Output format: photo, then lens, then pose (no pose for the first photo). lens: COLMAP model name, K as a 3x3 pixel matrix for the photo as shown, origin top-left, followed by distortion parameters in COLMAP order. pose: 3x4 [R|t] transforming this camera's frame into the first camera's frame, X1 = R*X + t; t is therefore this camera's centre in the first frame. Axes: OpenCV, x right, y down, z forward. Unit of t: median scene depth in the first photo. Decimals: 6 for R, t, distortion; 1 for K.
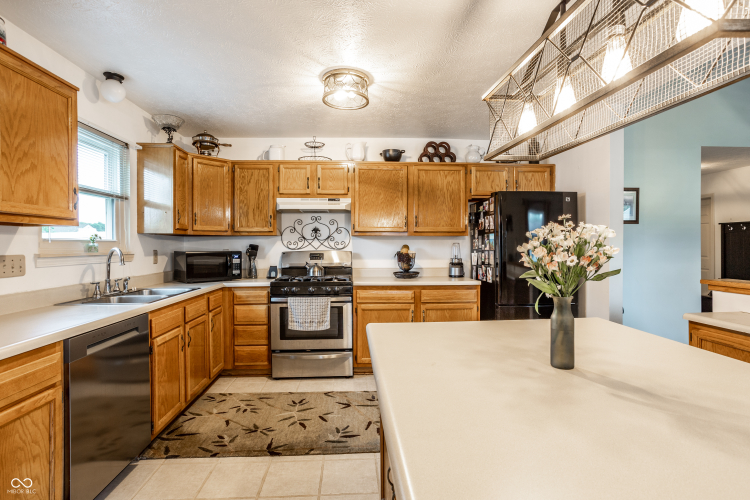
lens RADIAL K [[374.9, 0, 374.0], [0, 374.9, 253.3], [0, 0, 1]] dist [-0.018831, 0.001719]
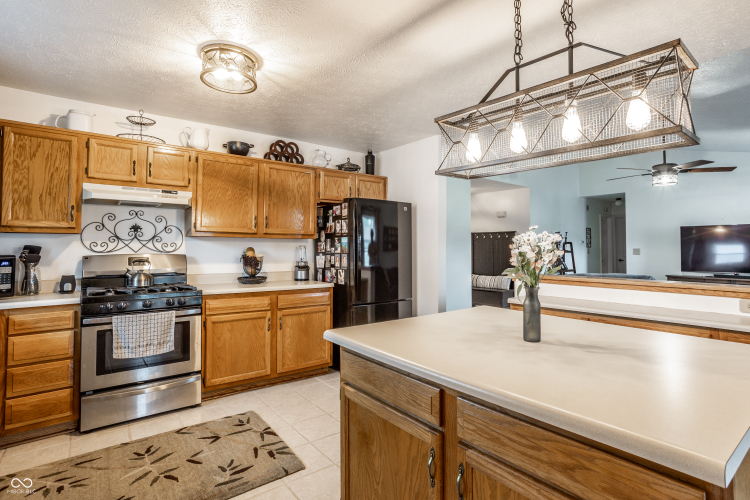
lens RADIAL K [[386.9, 0, 374.6], [0, 386.9, 243.5], [0, 0, 1]] dist [-0.001768, 0.026896]
pose [[0.834947, 0.011894, 0.550202, -0.201006], [0.007705, 0.999416, -0.033297, 0.001632], [-0.550277, 0.032040, 0.834367, 0.048113]]
